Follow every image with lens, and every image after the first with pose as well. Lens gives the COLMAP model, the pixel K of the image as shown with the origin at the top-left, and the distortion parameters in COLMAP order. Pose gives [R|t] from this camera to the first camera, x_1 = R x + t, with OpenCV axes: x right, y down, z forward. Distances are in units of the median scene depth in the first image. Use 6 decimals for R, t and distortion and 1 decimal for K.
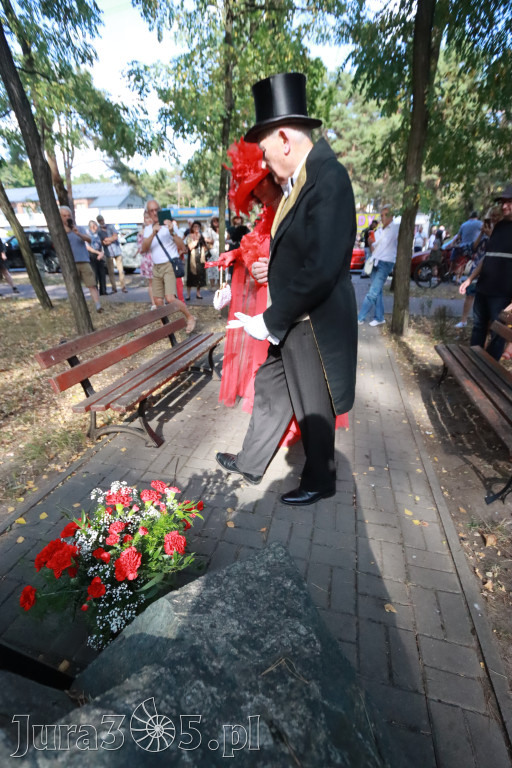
lens RADIAL K [[354.4, 0, 255.5], [0, 354.4, 389.2], [0, 0, 1]] dist [-0.015811, 0.003236]
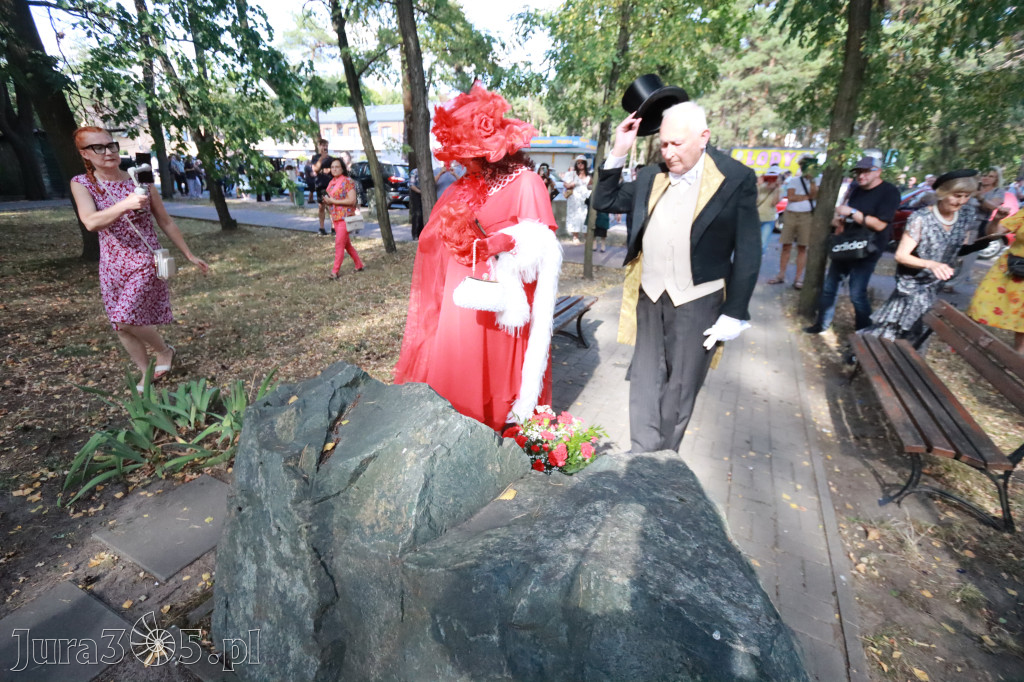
lens RADIAL K [[472.5, 0, 503.4], [0, 472.5, 337.3], [0, 0, 1]] dist [-0.015811, 0.003236]
pose [[0.972959, 0.105982, -0.205229, -0.082117], [-0.118515, 0.991706, -0.049737, 0.048405], [0.198256, 0.072714, 0.977449, -0.340467]]
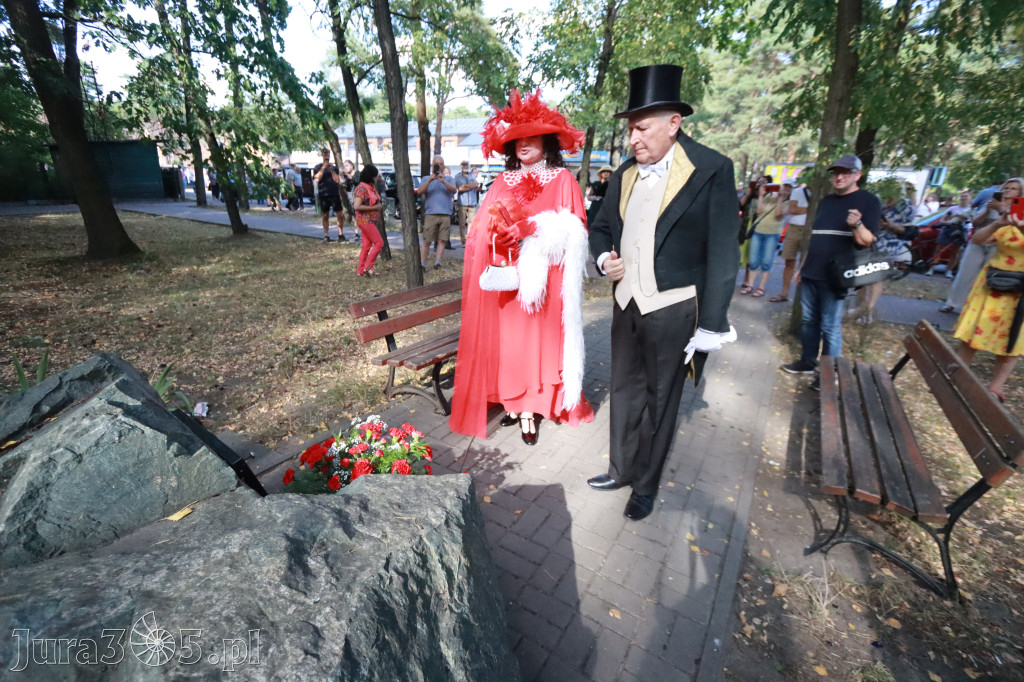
lens RADIAL K [[472.5, 0, 503.4], [0, 472.5, 337.3], [0, 0, 1]] dist [-0.015811, 0.003236]
pose [[0.951015, 0.135410, -0.277912, 0.184348], [-0.160470, 0.984598, -0.069394, 0.019410], [0.264235, 0.110592, 0.958097, -0.186622]]
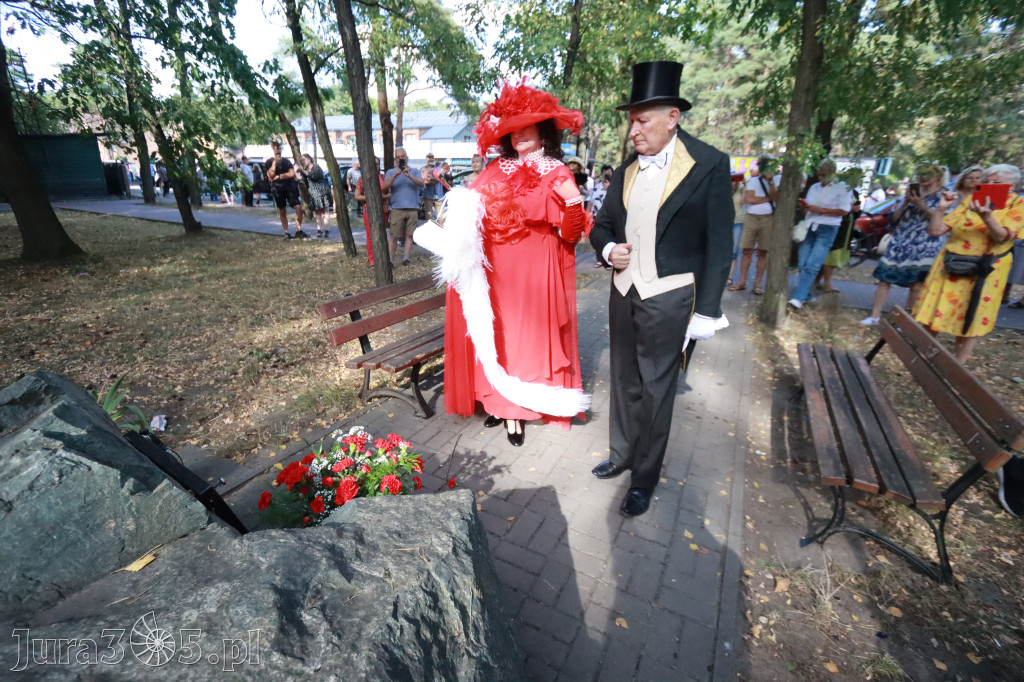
lens RADIAL K [[472.5, 0, 503.4], [0, 472.5, 337.3], [0, 0, 1]] dist [-0.015811, 0.003236]
pose [[0.971374, 0.109315, -0.210909, 0.139928], [-0.125949, 0.989766, -0.067078, 0.013626], [0.201418, 0.091721, 0.975202, -0.151386]]
